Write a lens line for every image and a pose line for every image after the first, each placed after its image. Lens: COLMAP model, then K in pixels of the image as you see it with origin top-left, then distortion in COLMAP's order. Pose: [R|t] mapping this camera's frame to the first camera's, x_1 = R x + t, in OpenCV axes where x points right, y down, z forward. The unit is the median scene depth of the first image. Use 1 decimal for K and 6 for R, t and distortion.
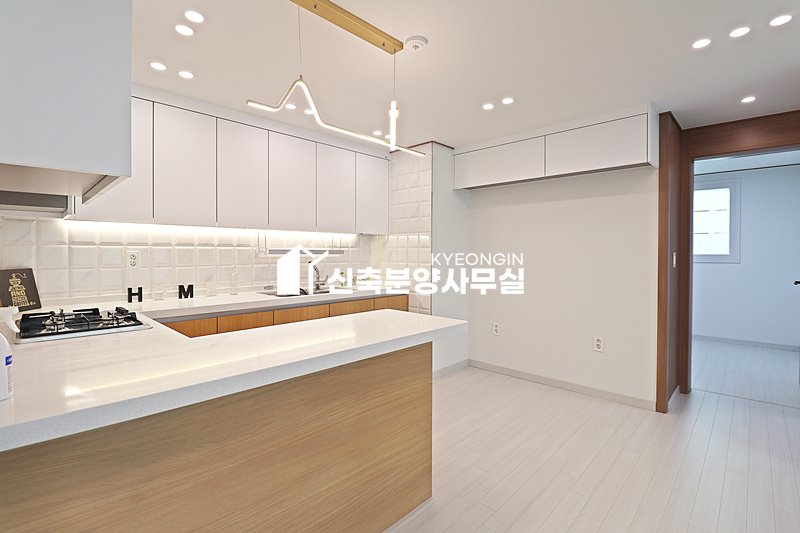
lens RADIAL K [[372.8, 0, 399.3], [0, 372.8, 259.5], [0, 0, 1]] dist [-0.000985, -0.013952]
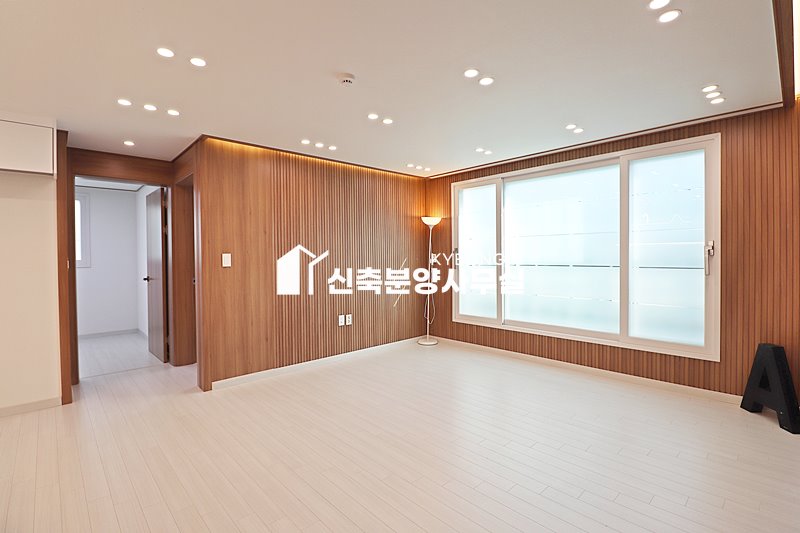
lens RADIAL K [[382.6, 0, 397.3], [0, 382.6, 261.8], [0, 0, 1]] dist [-0.003515, -0.000676]
pose [[0.054588, -0.018004, 0.998347, -0.359074], [0.028883, 0.999448, 0.016444, 0.004010], [-0.998091, 0.027938, 0.055078, -0.045960]]
